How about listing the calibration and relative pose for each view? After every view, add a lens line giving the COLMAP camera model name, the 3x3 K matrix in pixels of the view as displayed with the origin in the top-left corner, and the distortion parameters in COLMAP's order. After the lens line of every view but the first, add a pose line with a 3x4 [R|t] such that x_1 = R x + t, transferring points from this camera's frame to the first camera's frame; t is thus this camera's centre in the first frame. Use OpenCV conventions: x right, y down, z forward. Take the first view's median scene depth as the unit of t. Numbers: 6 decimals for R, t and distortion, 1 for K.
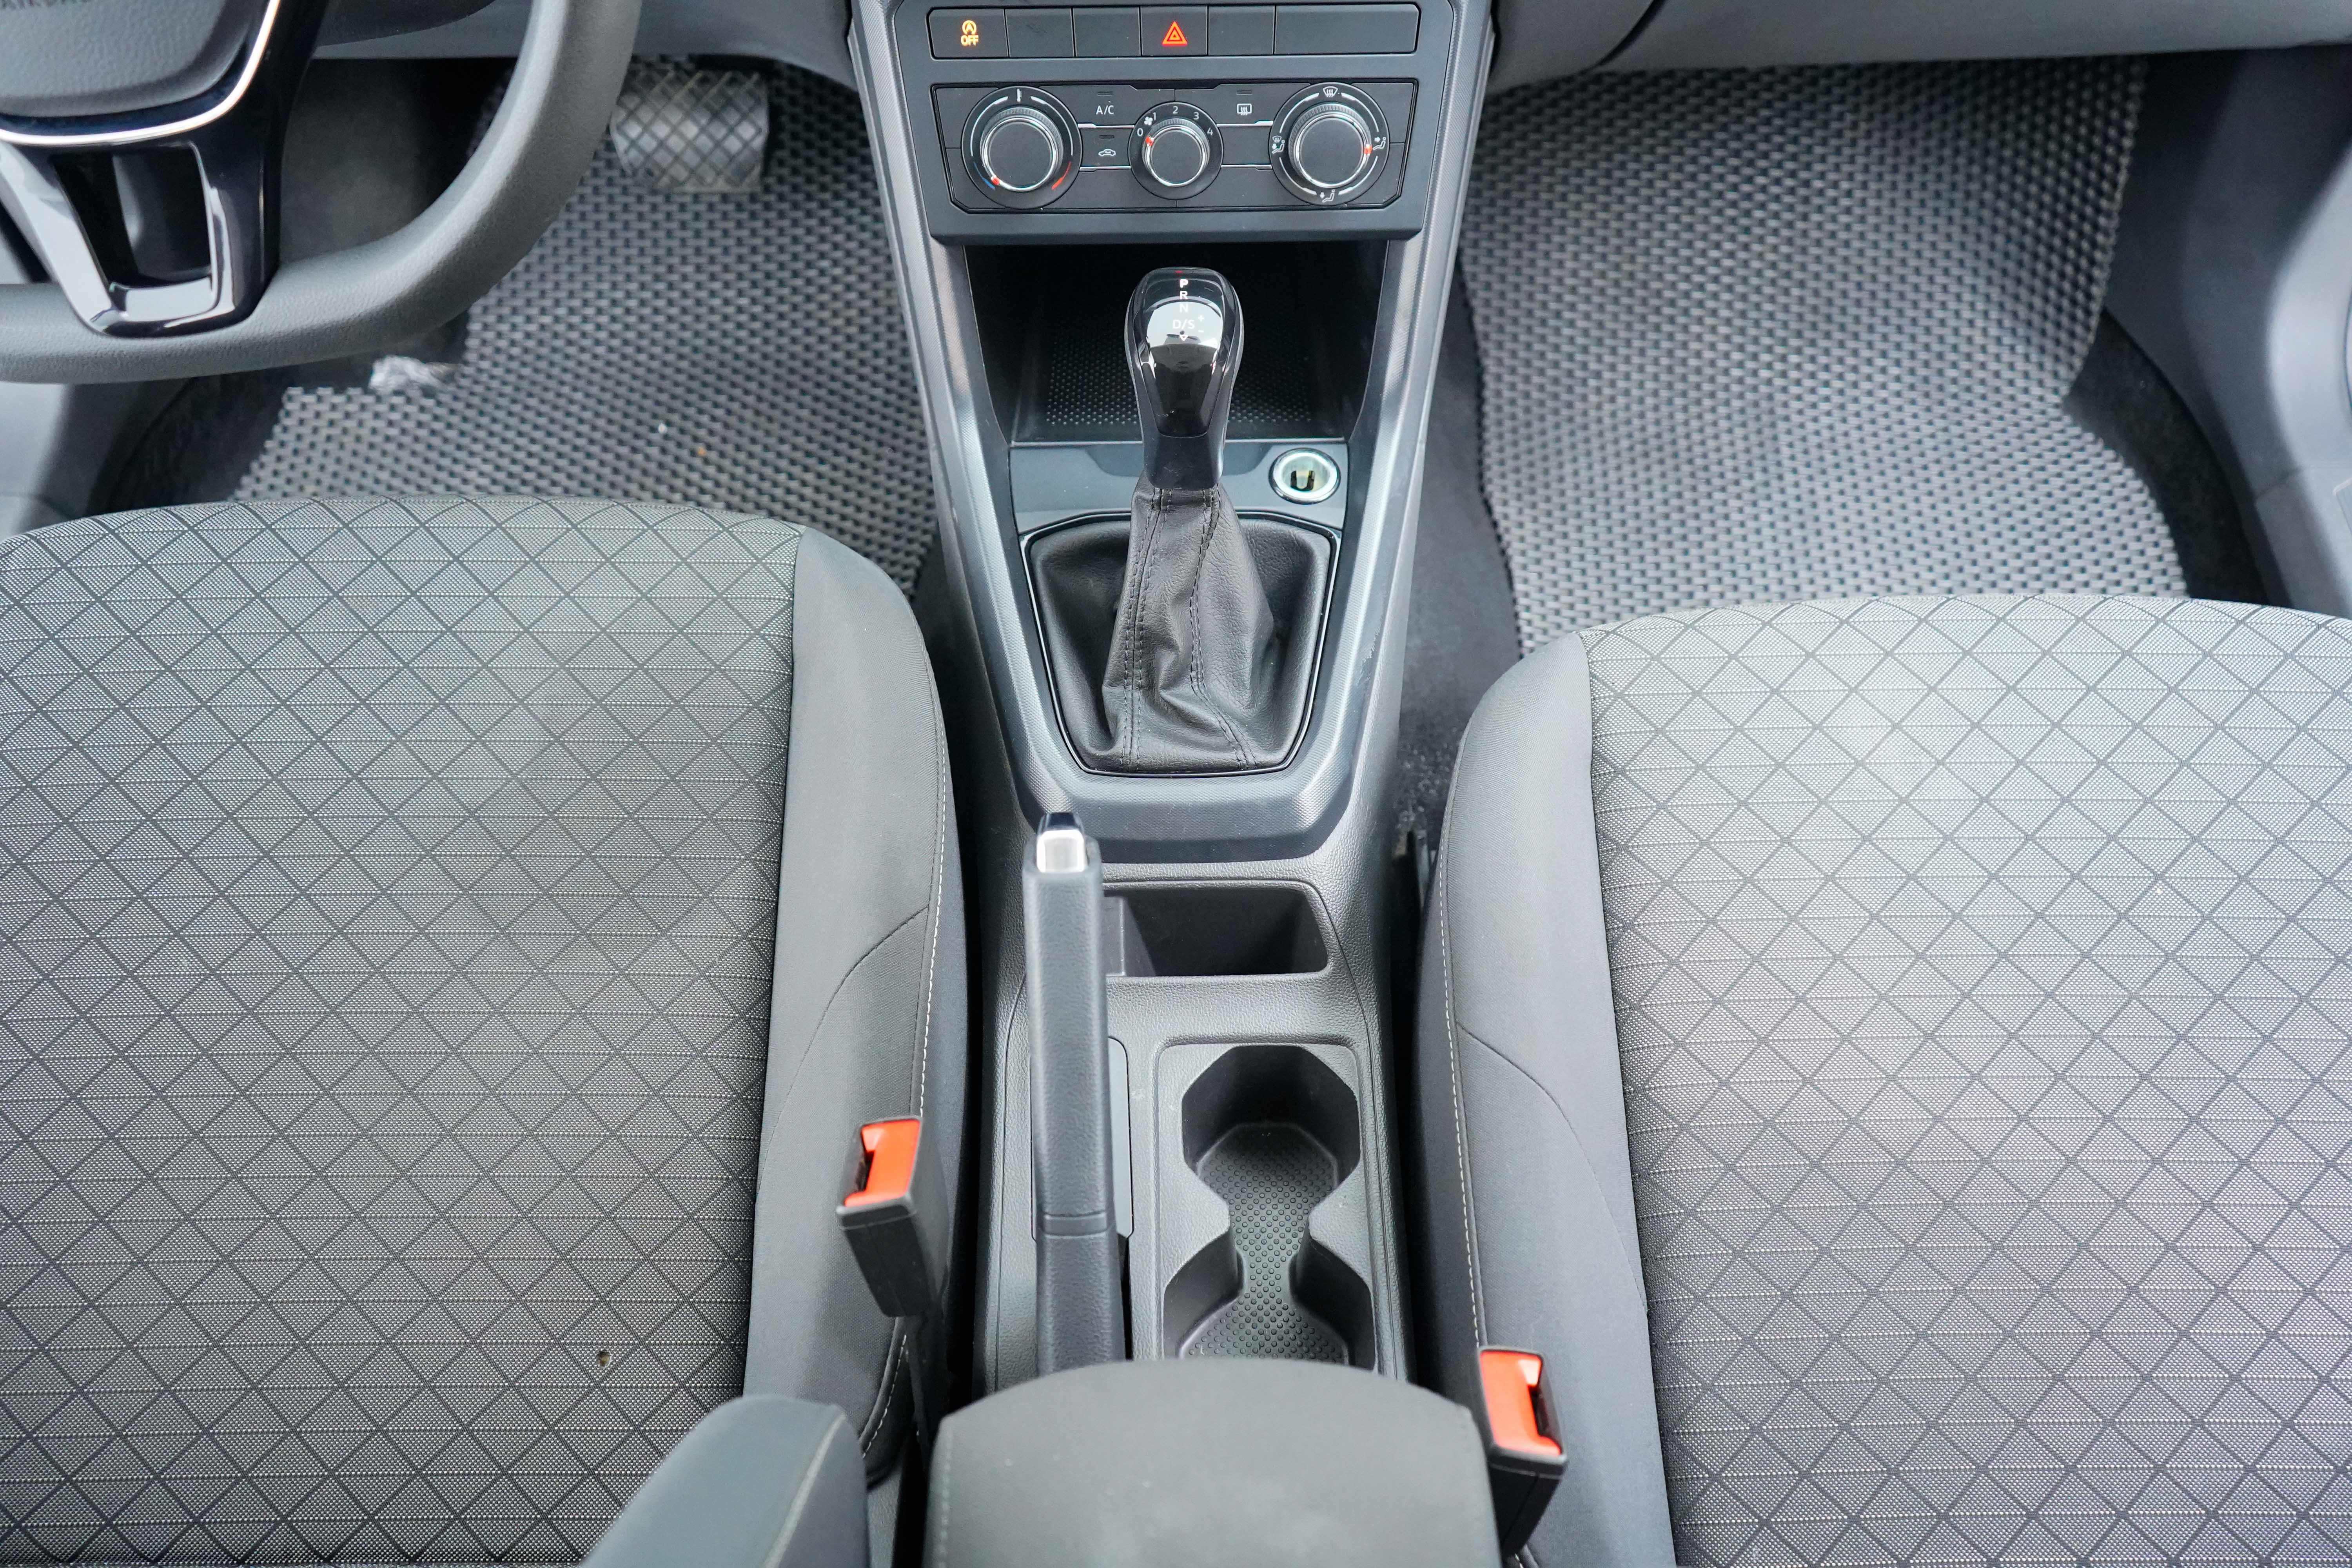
lens RADIAL K [[2099.8, 0, 1184.3], [0, 2099.8, 783.8], [0, 0, 1]] dist [0.020470, 0.009765]
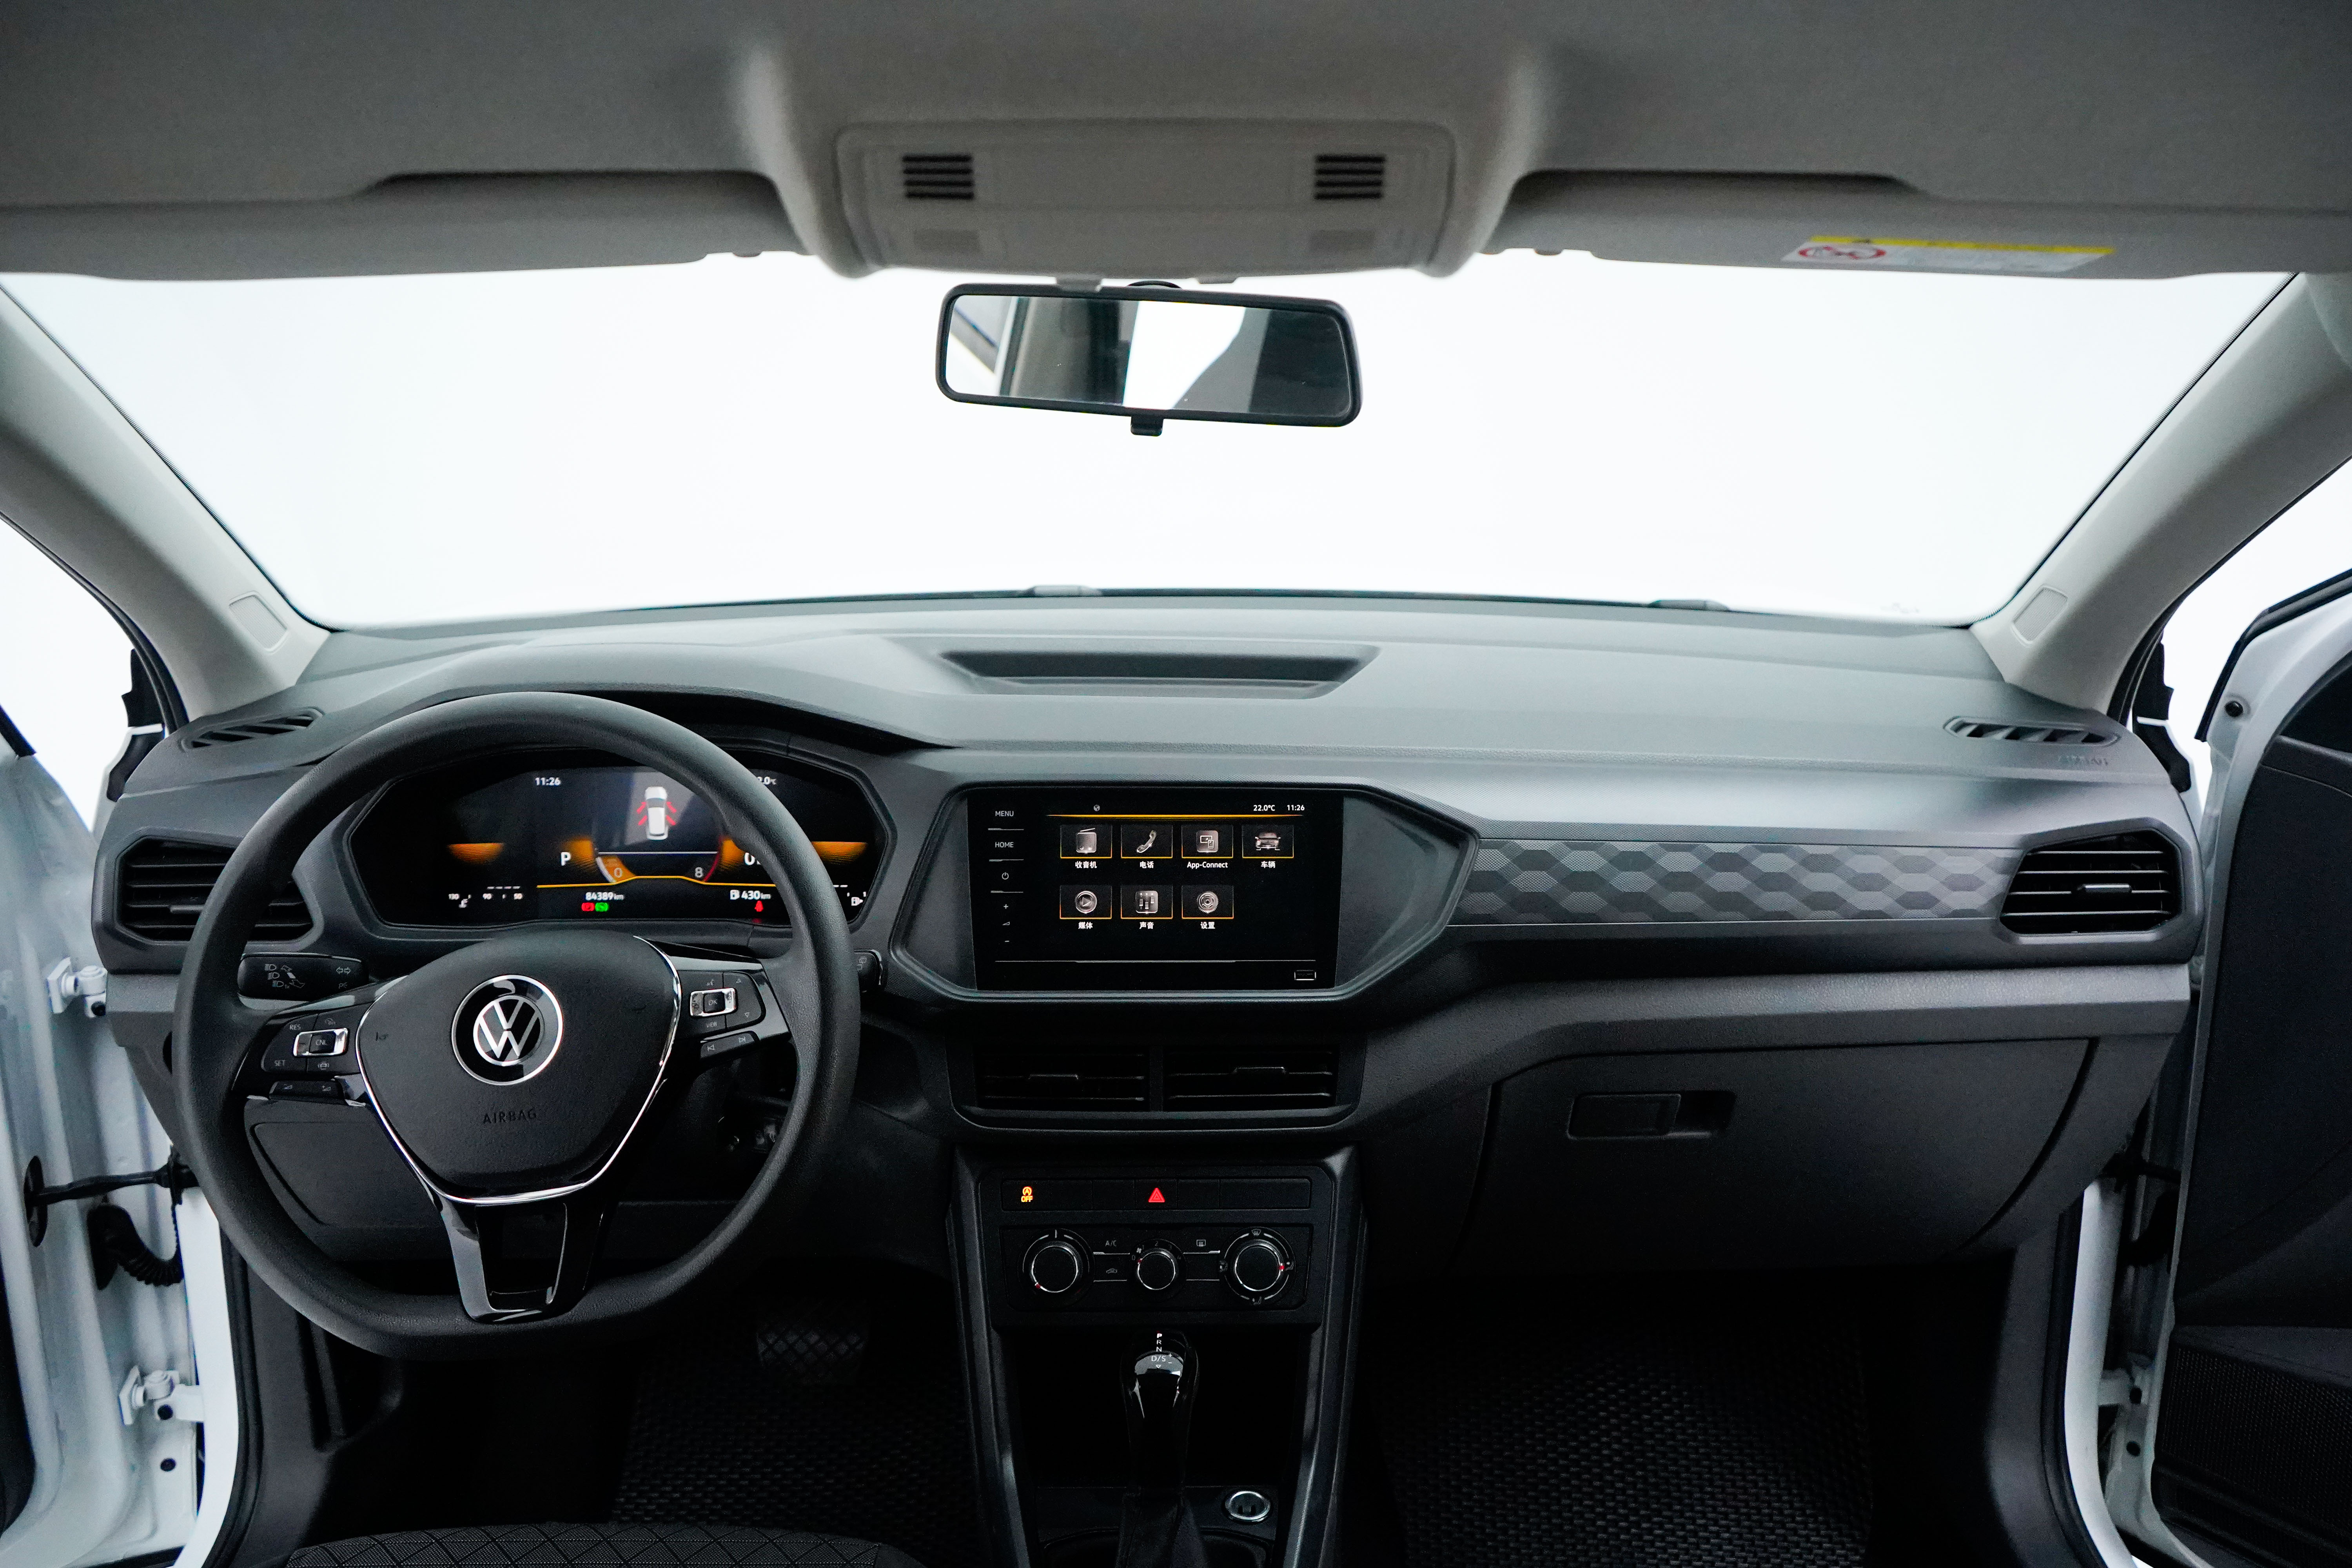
lens RADIAL K [[1886.9, 0, 1175.7], [0, 1886.9, 783.8], [0, 0, 1]] dist [-0.004068, -0.001687]
pose [[0.999947, 0.003686, -0.009641, 0.021601], [-0.008994, 0.769360, -0.638752, 0.303469], [0.005063, 0.638805, 0.769352, -0.279762]]
